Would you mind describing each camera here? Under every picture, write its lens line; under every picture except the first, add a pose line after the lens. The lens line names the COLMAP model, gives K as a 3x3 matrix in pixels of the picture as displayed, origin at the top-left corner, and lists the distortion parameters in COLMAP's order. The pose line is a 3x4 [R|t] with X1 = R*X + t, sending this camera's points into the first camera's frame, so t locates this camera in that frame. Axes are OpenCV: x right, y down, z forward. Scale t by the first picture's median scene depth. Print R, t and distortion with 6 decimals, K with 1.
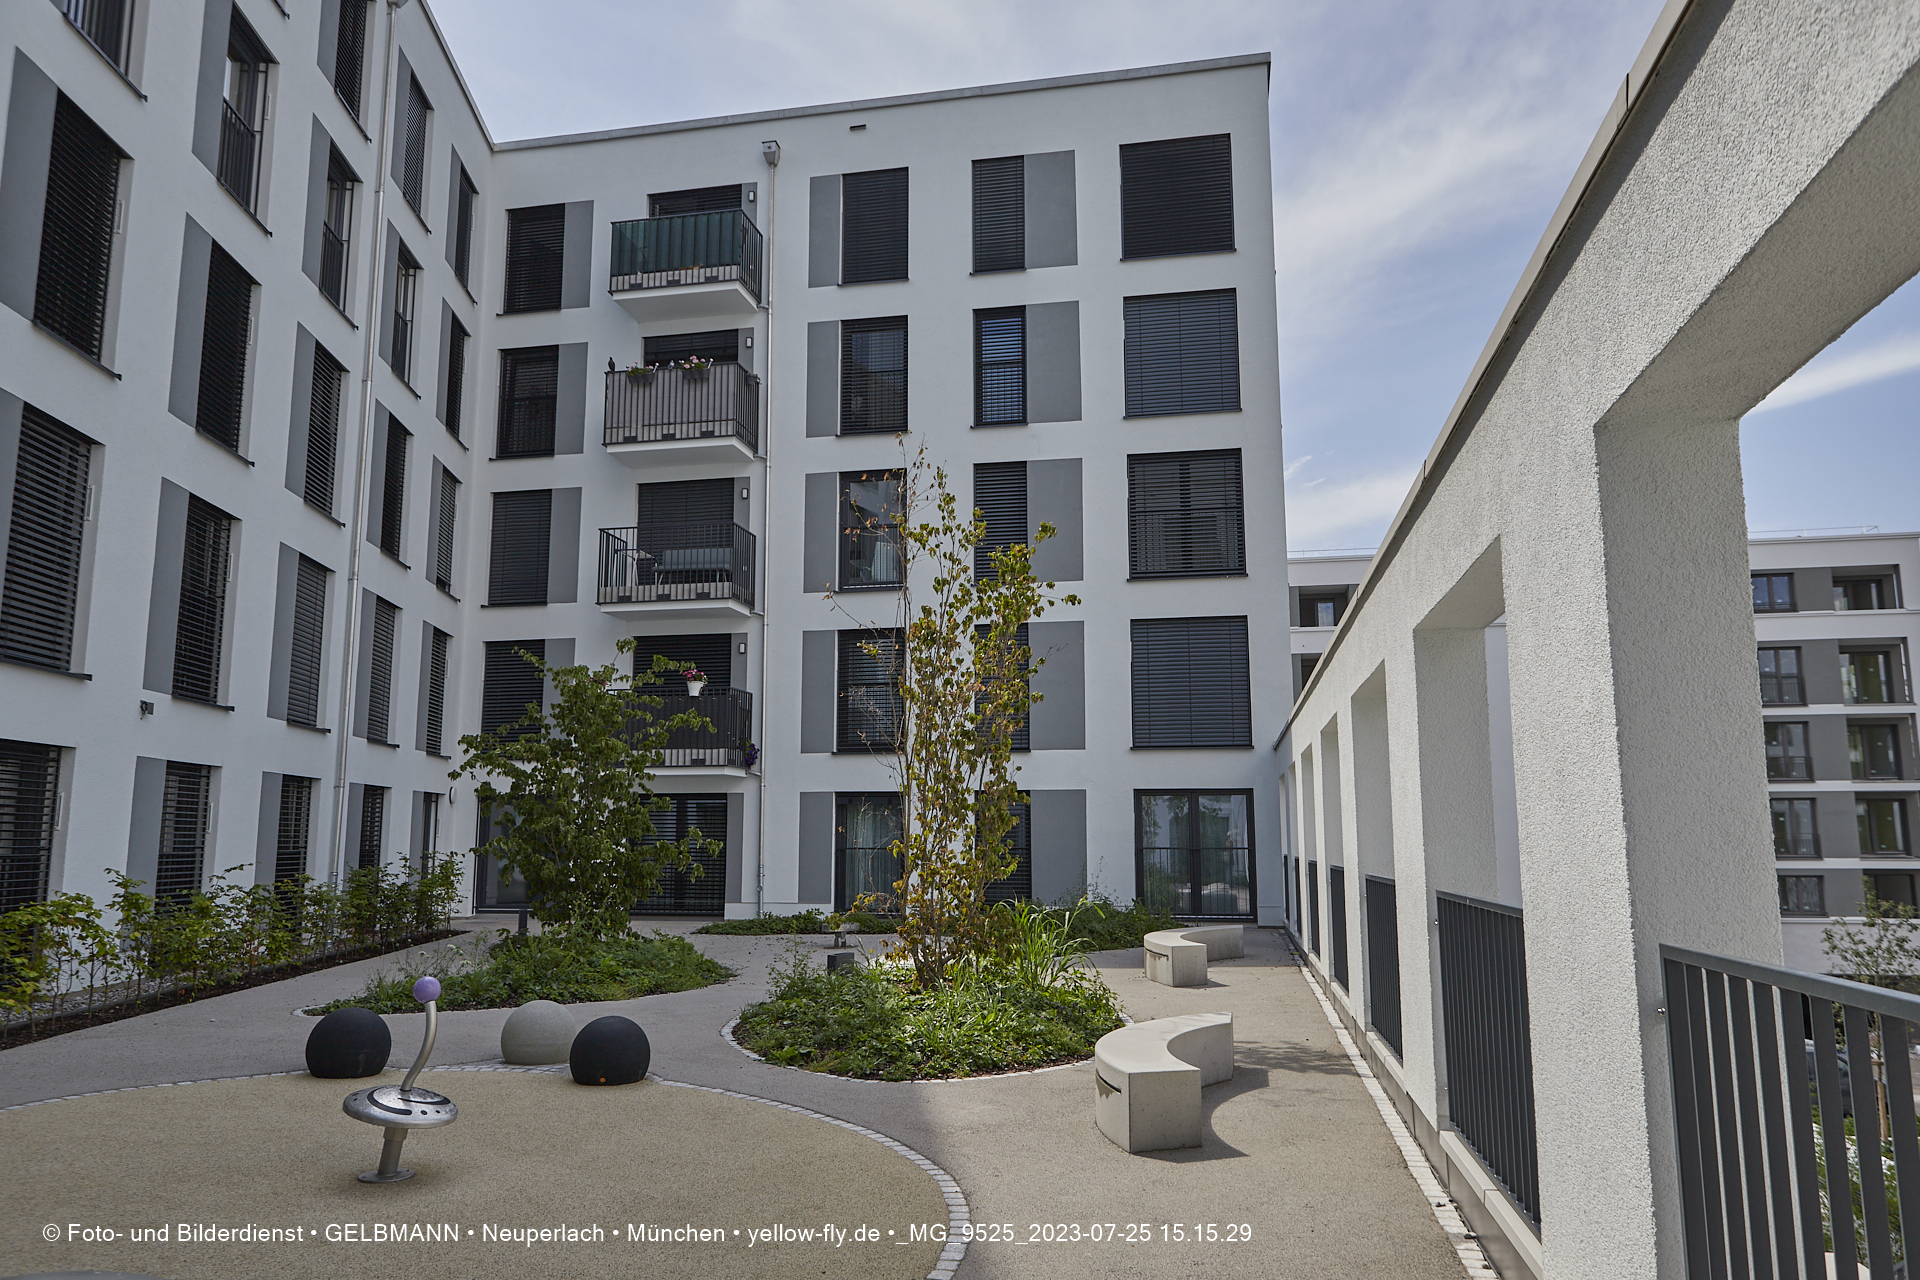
lens RADIAL K [[1312.8, 0, 949.9], [0, 1312.8, 641.0], [0, 0, 1]] dist [0.000732, 0.000013]
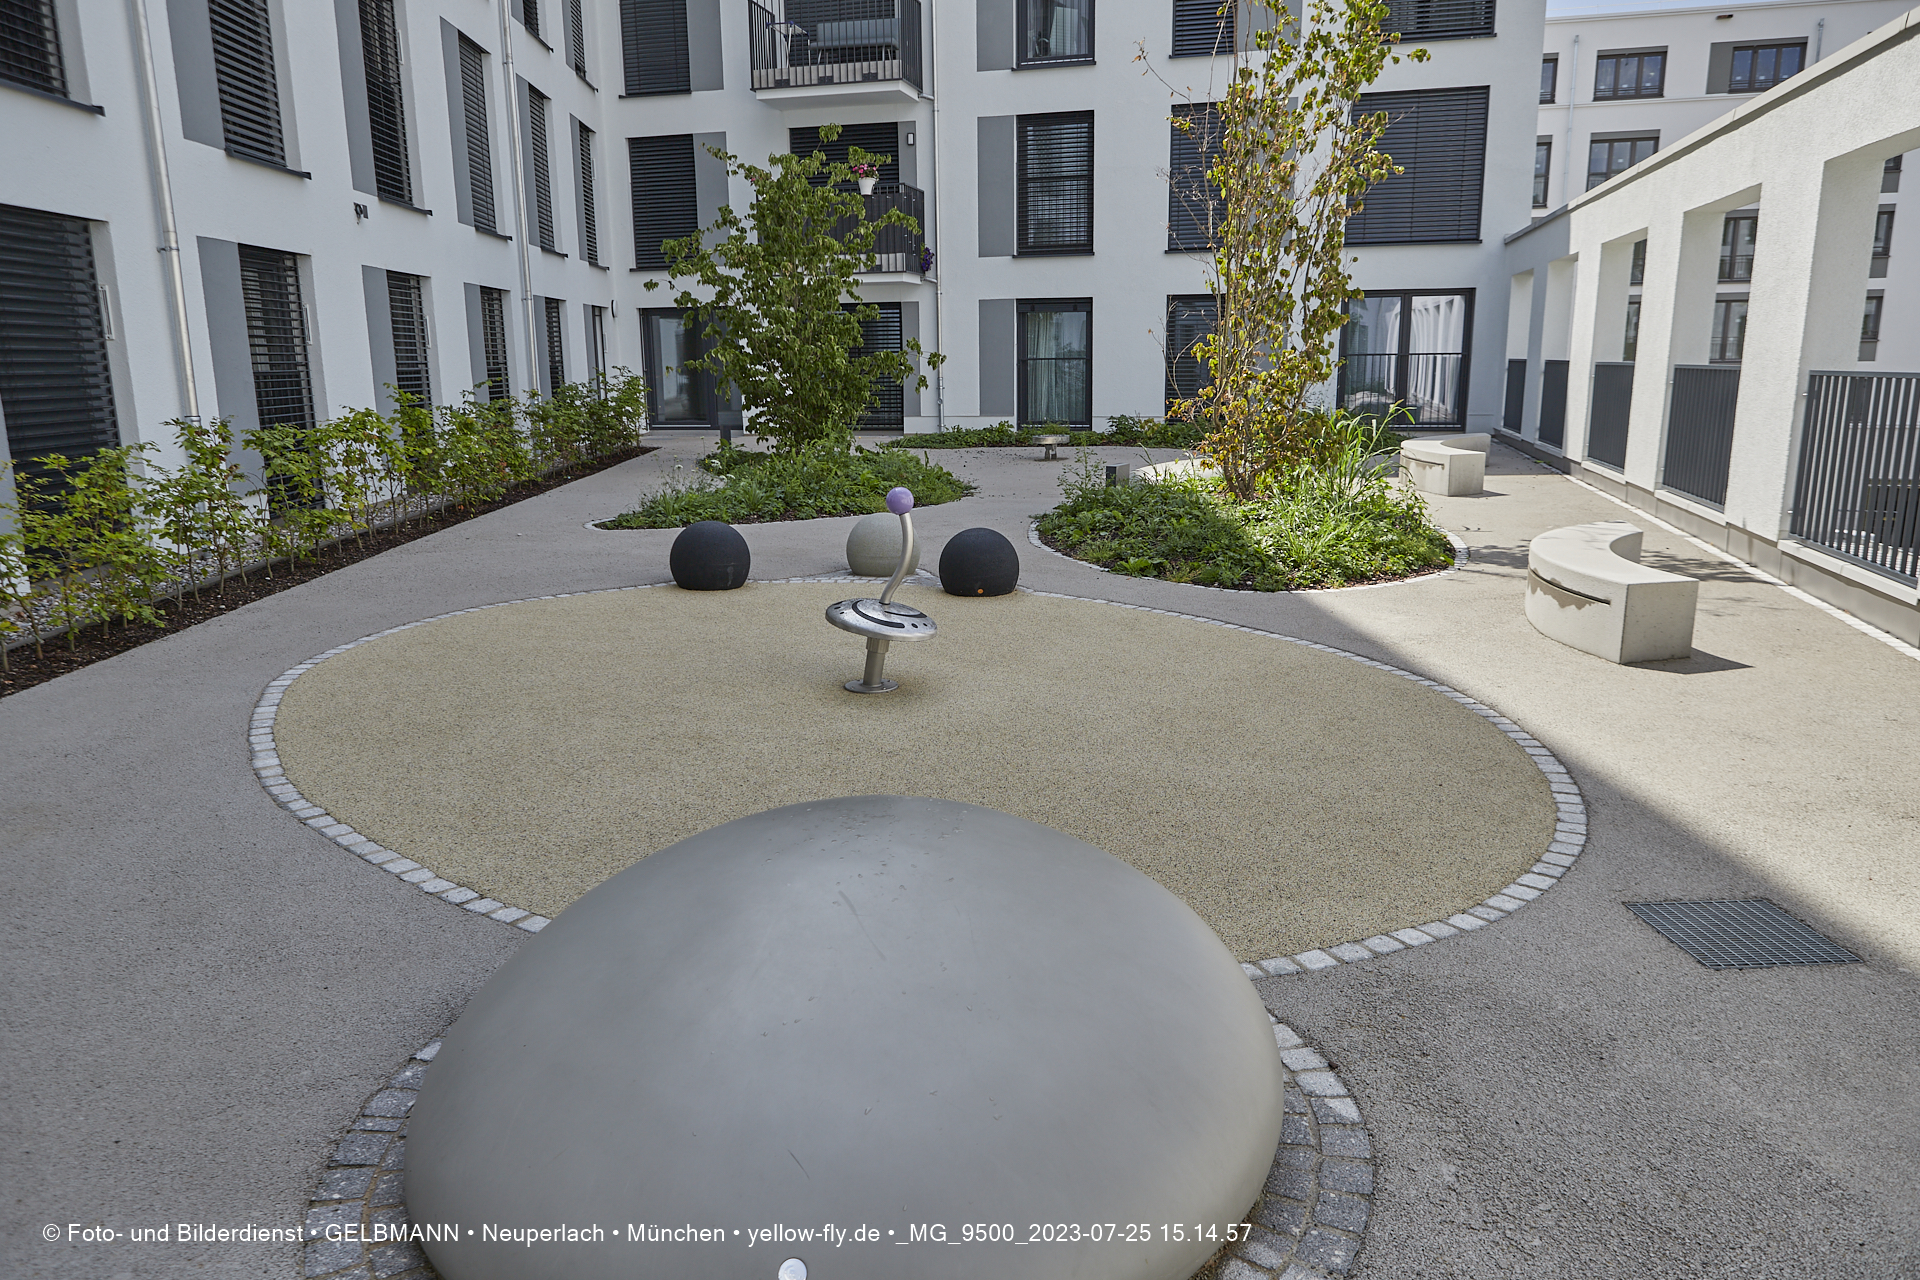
lens RADIAL K [[1312.8, 0, 949.9], [0, 1312.8, 641.0], [0, 0, 1]] dist [0.000732, 0.000013]
pose [[0.998465, -0.000398, -0.055392, -0.103798], [0.020128, 0.934228, 0.356107, 0.009177], [0.051607, -0.356676, 0.932802, 0.033127]]
